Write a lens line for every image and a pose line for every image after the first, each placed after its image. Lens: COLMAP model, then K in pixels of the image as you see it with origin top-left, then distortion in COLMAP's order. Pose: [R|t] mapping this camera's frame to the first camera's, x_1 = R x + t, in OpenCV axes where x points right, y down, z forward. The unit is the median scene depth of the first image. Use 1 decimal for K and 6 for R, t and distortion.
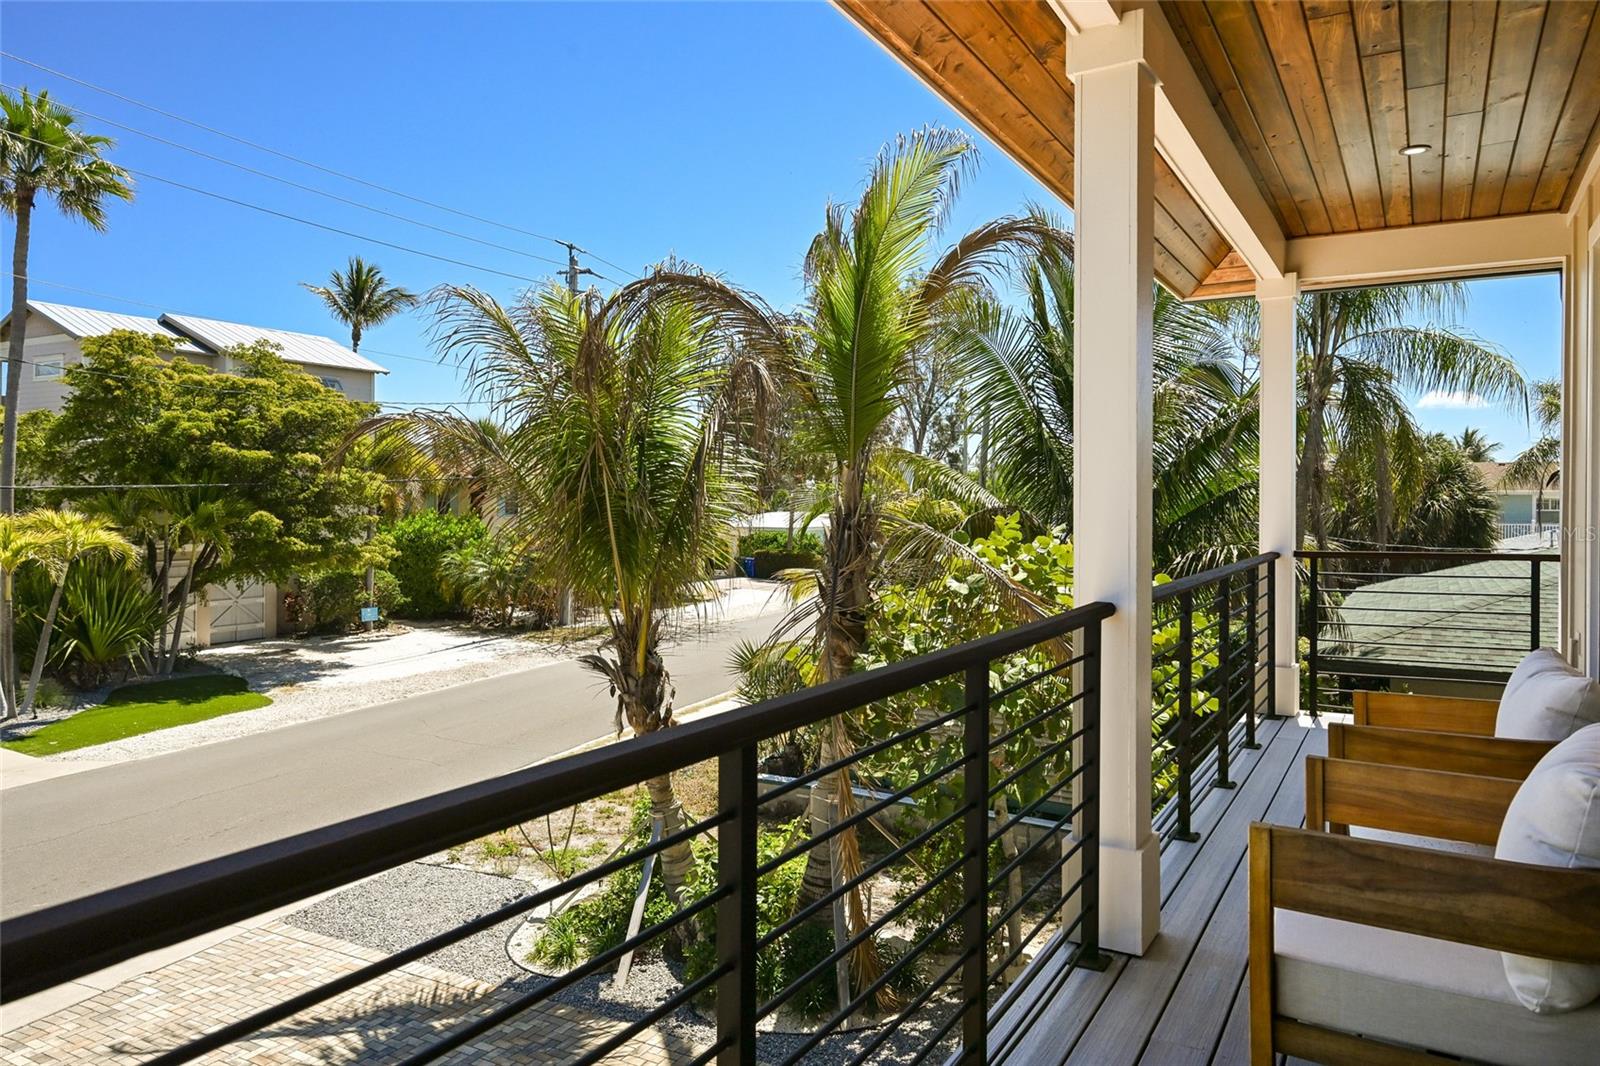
lens RADIAL K [[1054.6, 0, 788.6], [0, 1054.6, 500.7], [0, 0, 1]] dist [0.008905, 0.003527]
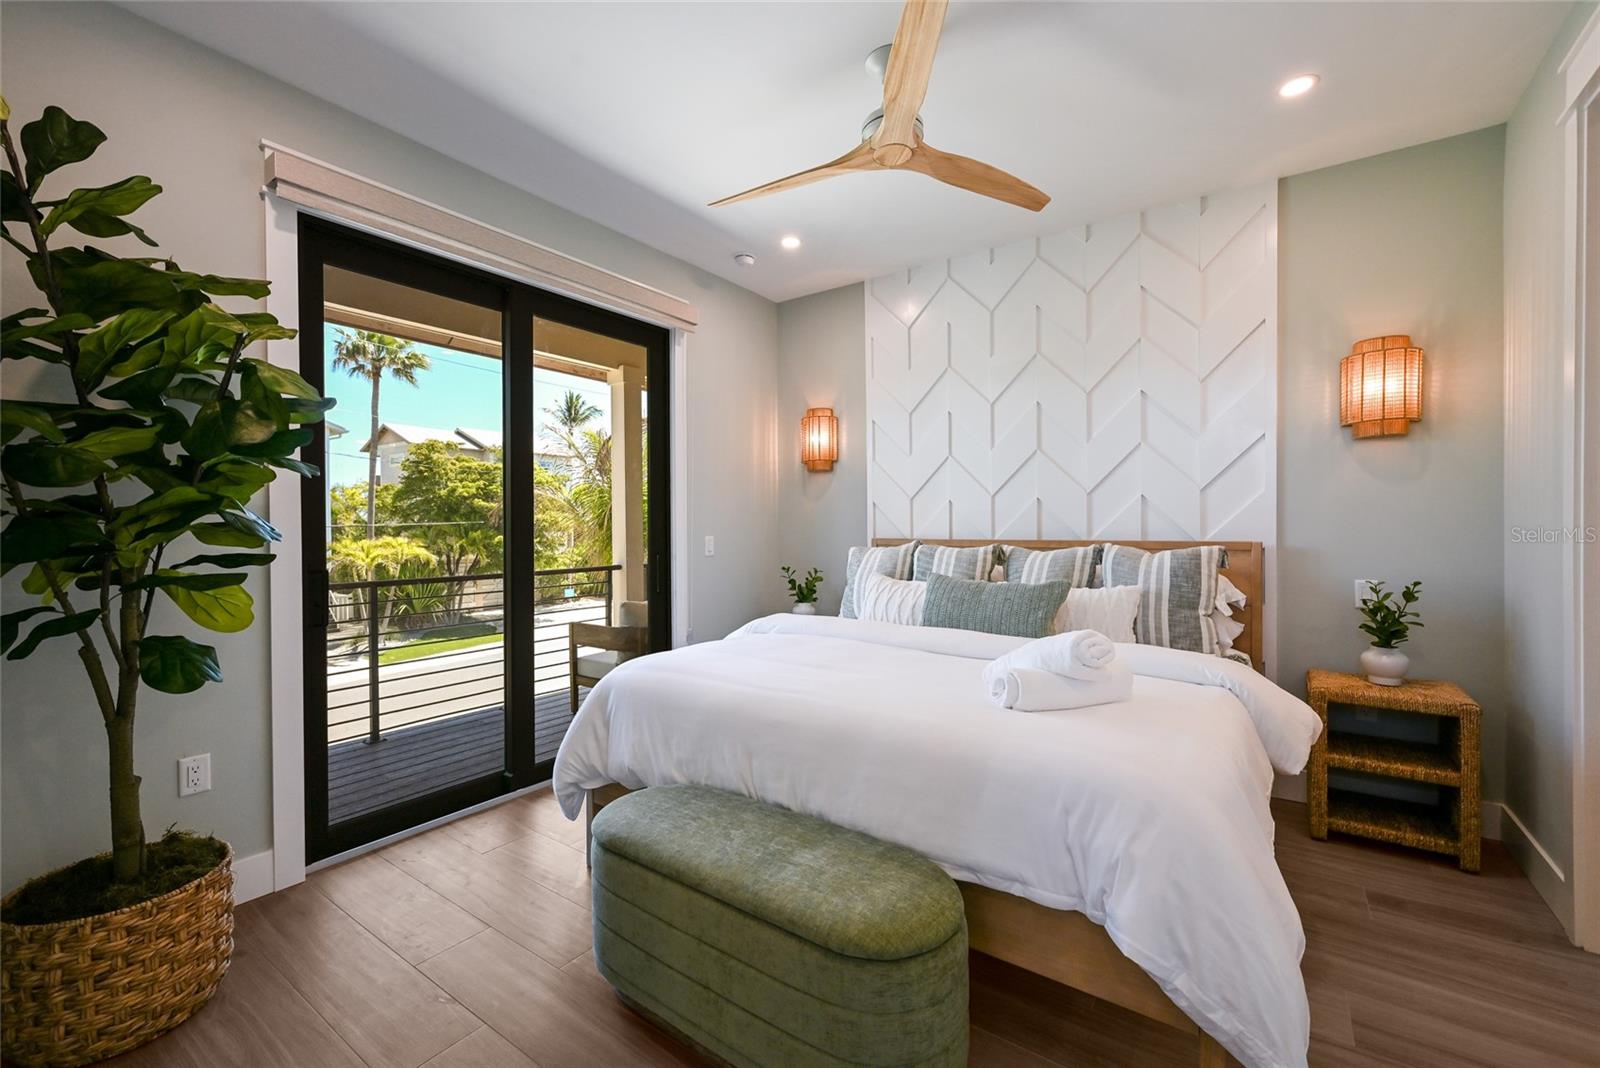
lens RADIAL K [[651.8, 0, 800.5], [0, 651.8, 531.3], [0, 0, 1]] dist [0.002773, -0.000495]
pose [[0.996630, -0.012899, -0.081005, 0.115283], [0.013600, 0.999875, 0.008100, -0.000787], [0.080890, -0.009175, 0.996681, -0.094493]]
